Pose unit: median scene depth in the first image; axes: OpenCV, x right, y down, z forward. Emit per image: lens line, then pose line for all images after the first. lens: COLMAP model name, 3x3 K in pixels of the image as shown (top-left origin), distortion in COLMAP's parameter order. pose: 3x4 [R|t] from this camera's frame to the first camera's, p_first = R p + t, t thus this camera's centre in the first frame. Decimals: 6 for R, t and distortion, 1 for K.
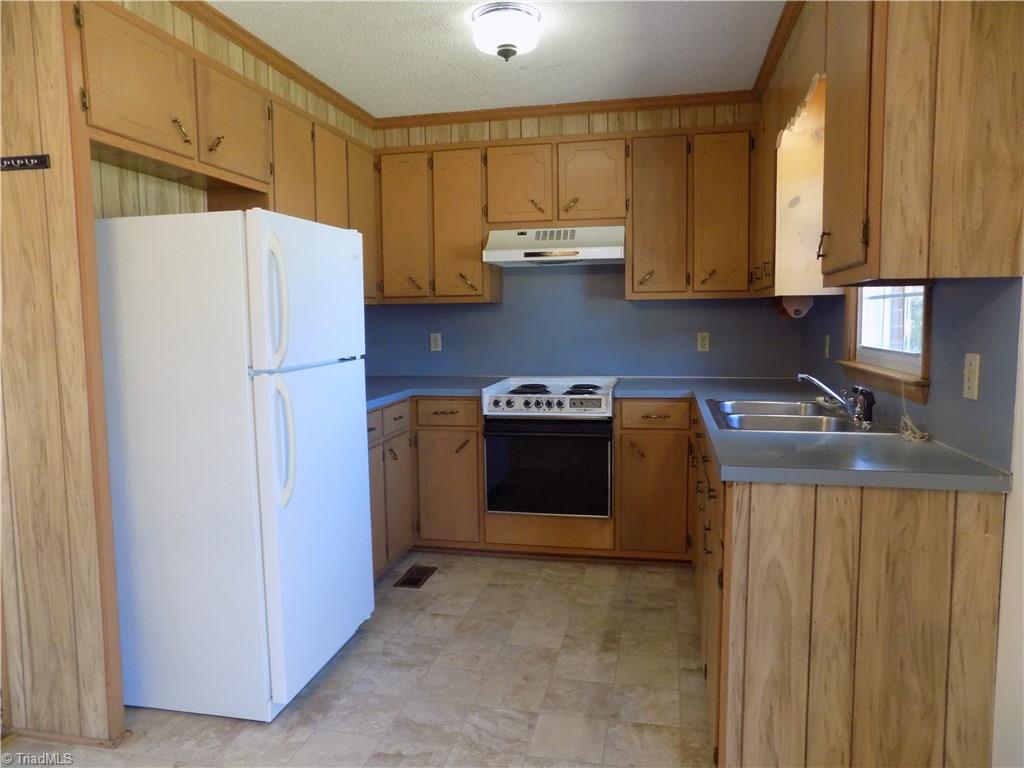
lens RADIAL K [[692.3, 0, 512.0], [0, 692.3, 384.0], [0, 0, 1]] dist [-0.082277, 0.091157]
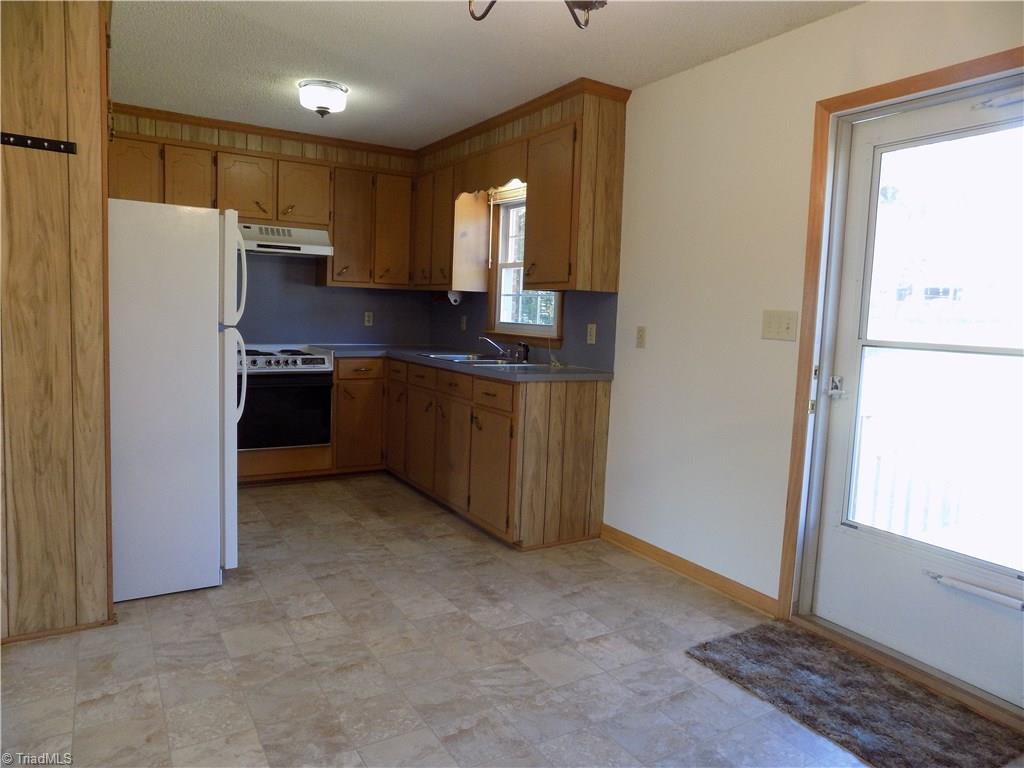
lens RADIAL K [[692.3, 0, 512.0], [0, 692.3, 384.0], [0, 0, 1]] dist [-0.082277, 0.091157]
pose [[0.724866, -0.031391, 0.688174, -0.521482], [0.018301, 0.999486, 0.026314, 0.042551], [-0.688647, -0.006480, 0.725068, -0.233995]]
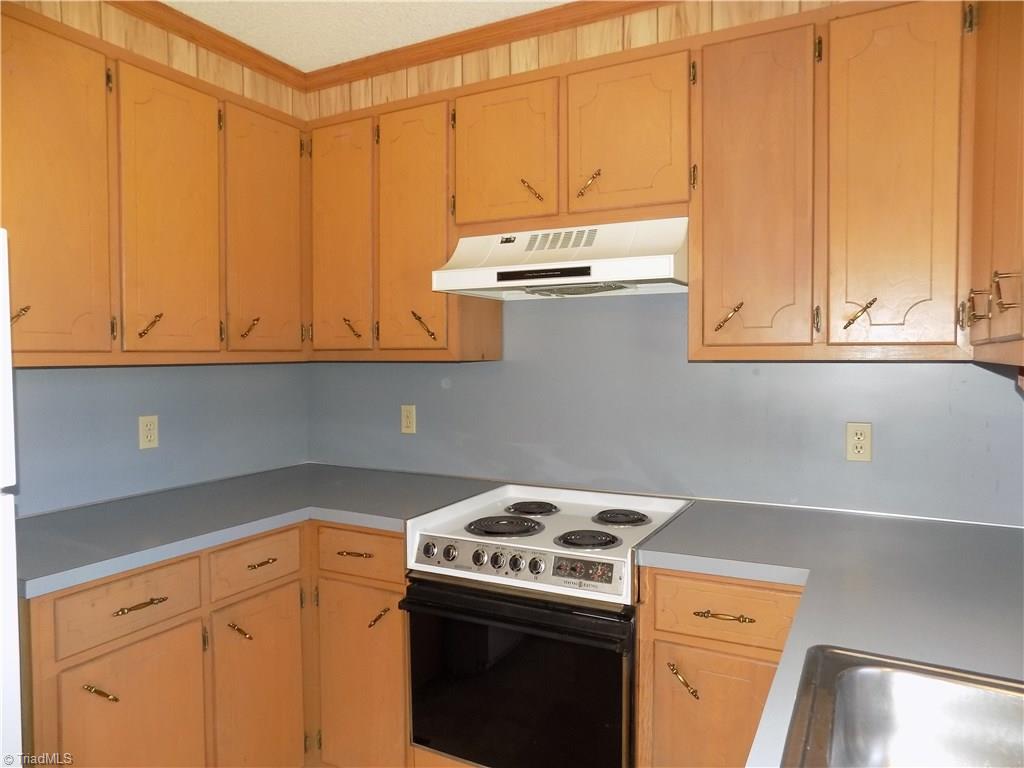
lens RADIAL K [[692.3, 0, 512.0], [0, 692.3, 384.0], [0, 0, 1]] dist [-0.082277, 0.091157]
pose [[0.962830, 0.019211, -0.269426, 0.181269], [-0.033999, 0.998154, -0.050326, -0.075978], [0.267961, 0.057615, 0.961705, 0.487650]]
